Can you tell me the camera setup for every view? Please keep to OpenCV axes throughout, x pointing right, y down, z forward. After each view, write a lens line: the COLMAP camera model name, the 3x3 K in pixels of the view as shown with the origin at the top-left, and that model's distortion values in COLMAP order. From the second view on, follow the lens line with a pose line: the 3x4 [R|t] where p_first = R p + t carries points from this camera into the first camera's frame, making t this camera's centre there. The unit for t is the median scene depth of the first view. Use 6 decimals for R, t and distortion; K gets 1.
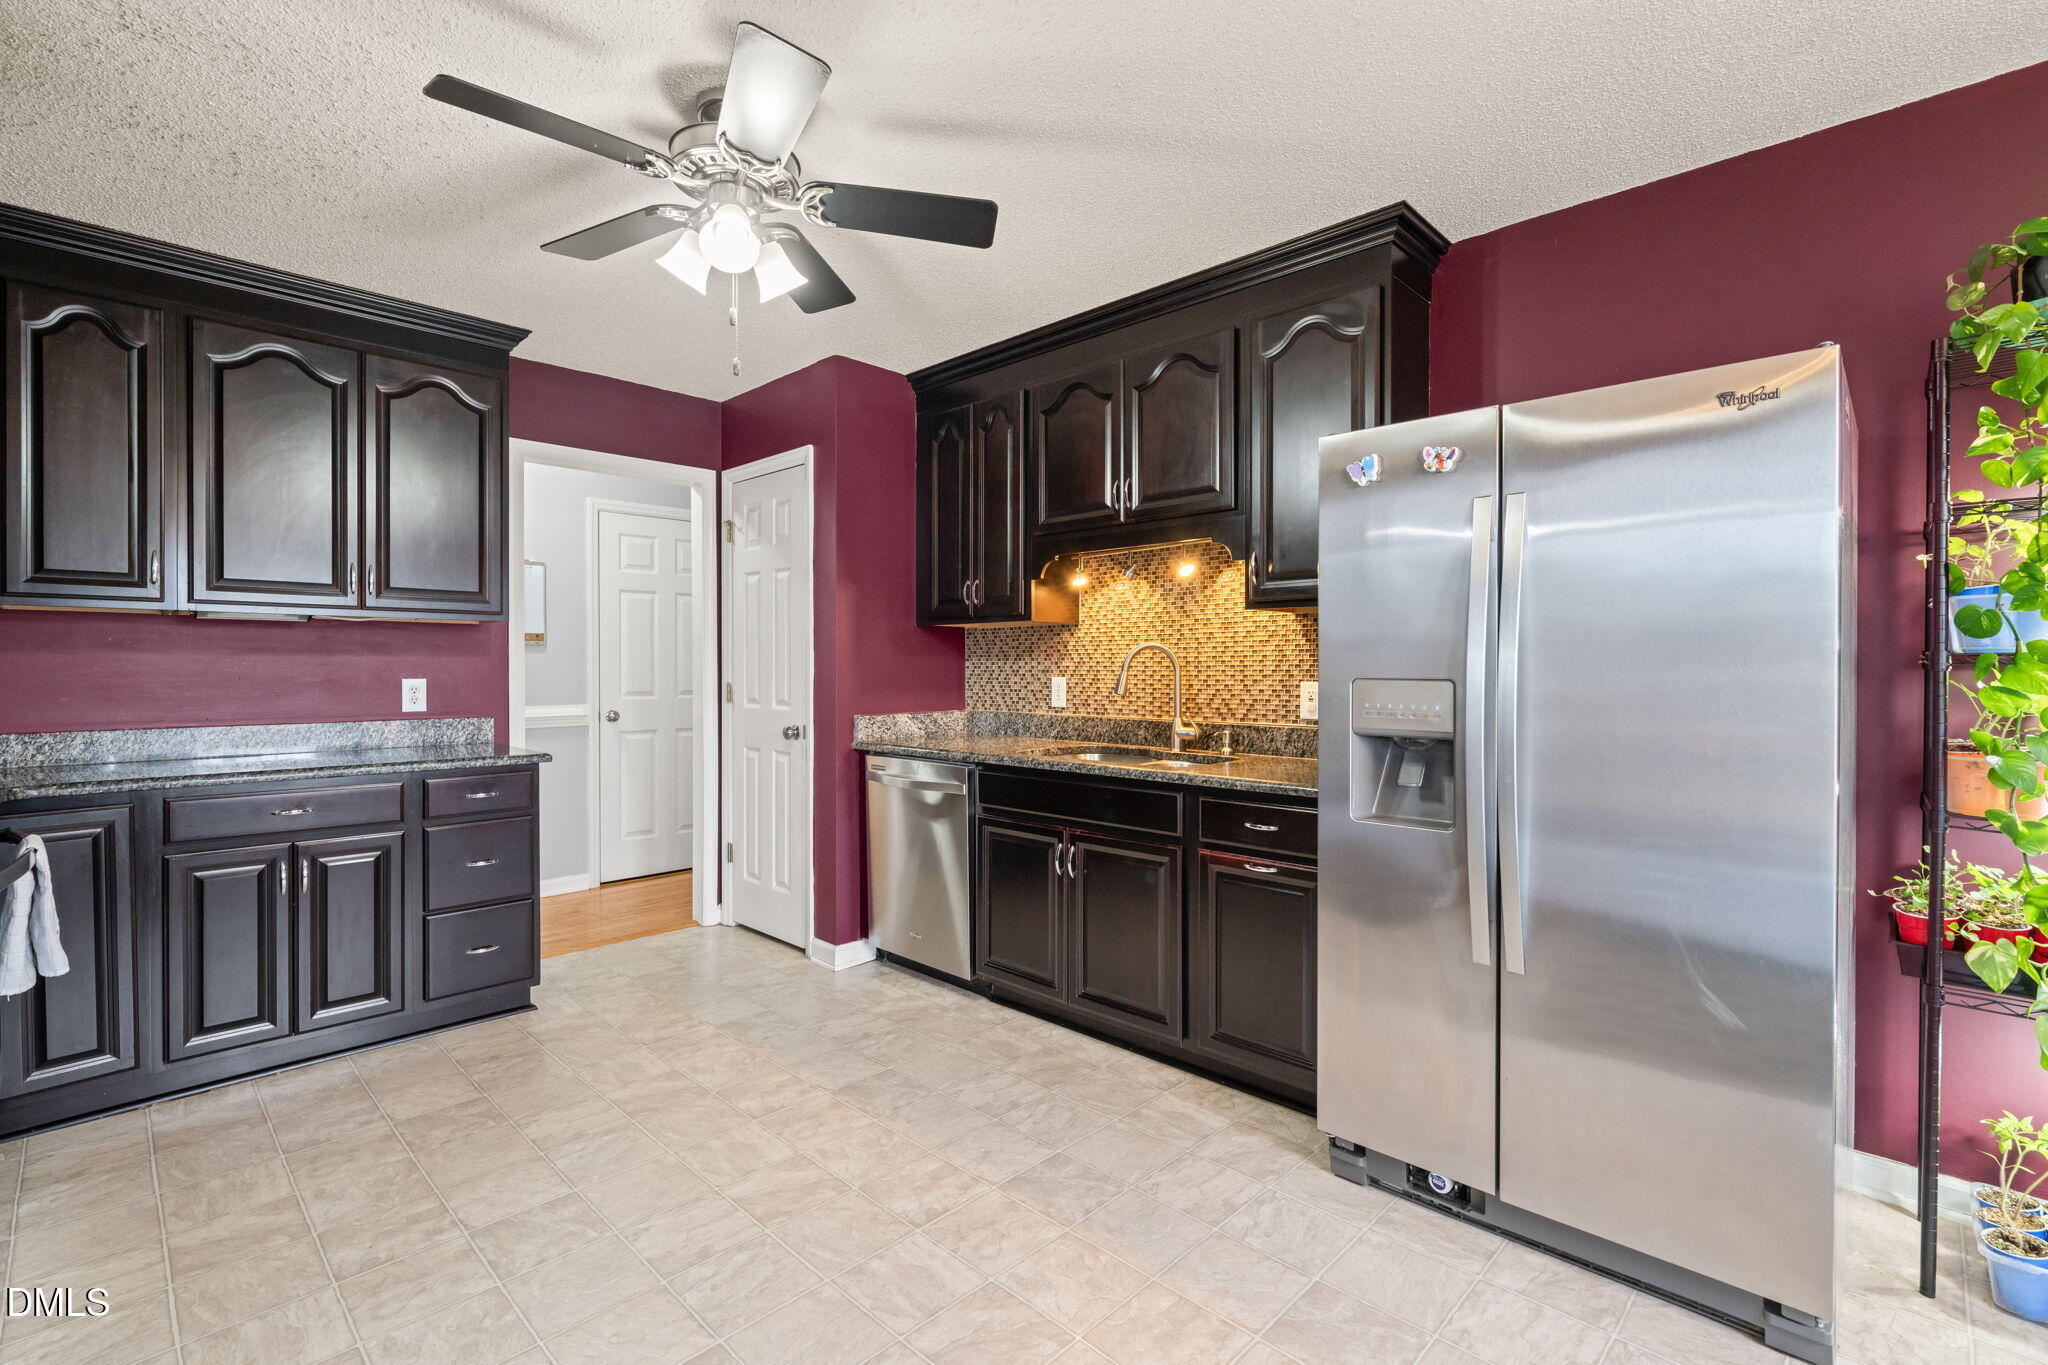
lens RADIAL K [[921.2, 0, 1011.8], [0, 921.2, 675.3], [0, 0, 1]] dist [0.000597, 0.000644]
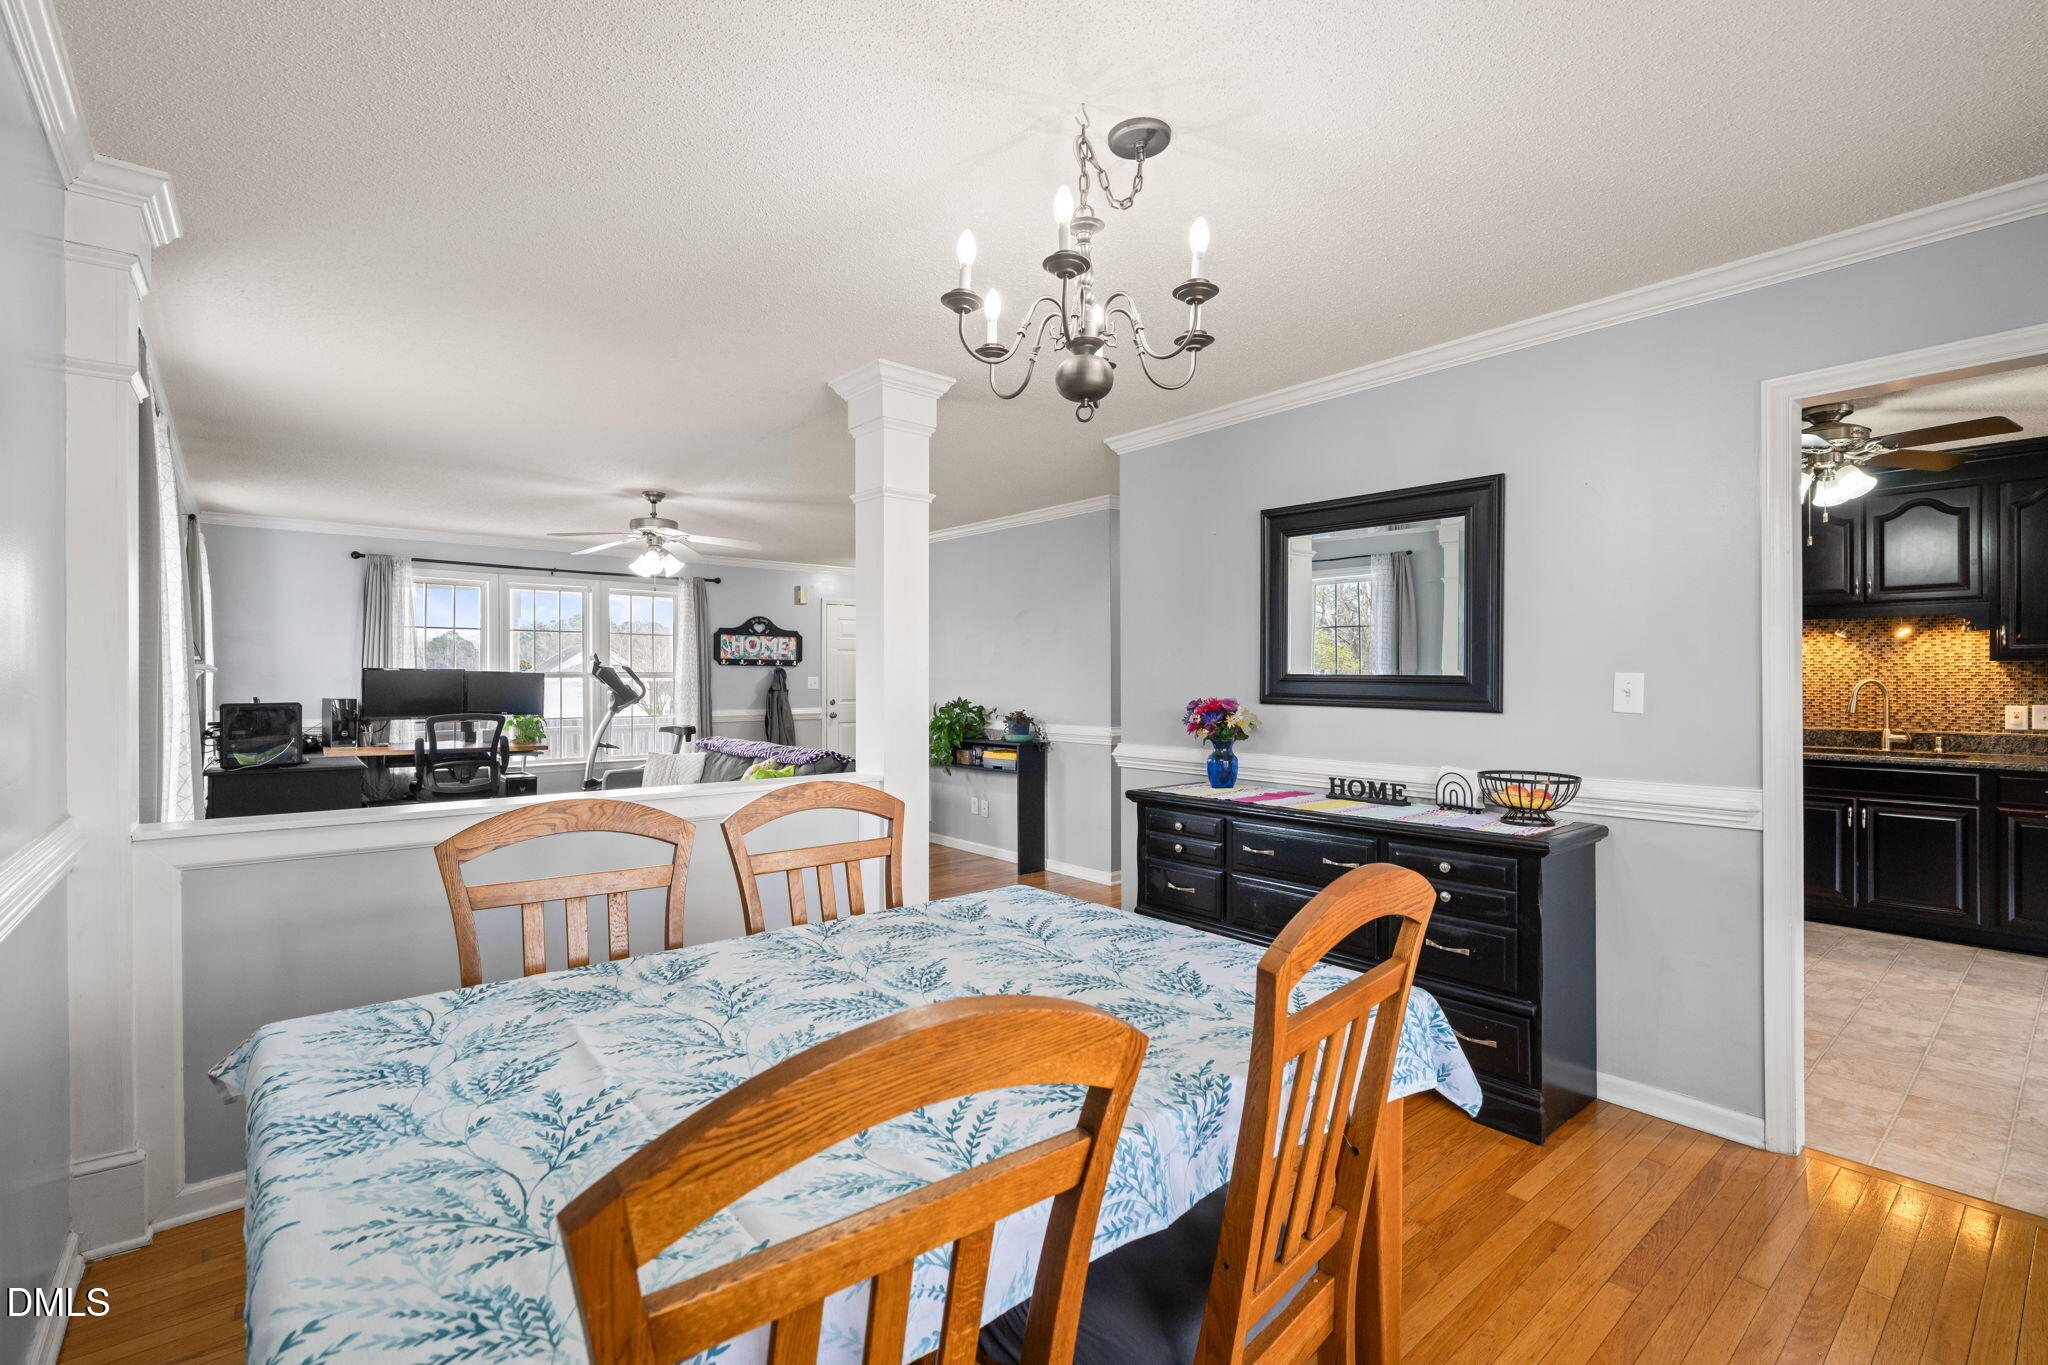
lens RADIAL K [[921.2, 0, 1011.8], [0, 921.2, 675.3], [0, 0, 1]] dist [0.000597, 0.000644]
pose [[0.994994, -0.001947, -0.099917, -1.114250], [0.000812, 0.999935, -0.011400, -0.025843], [0.099933, 0.011262, 0.994930, -0.665542]]
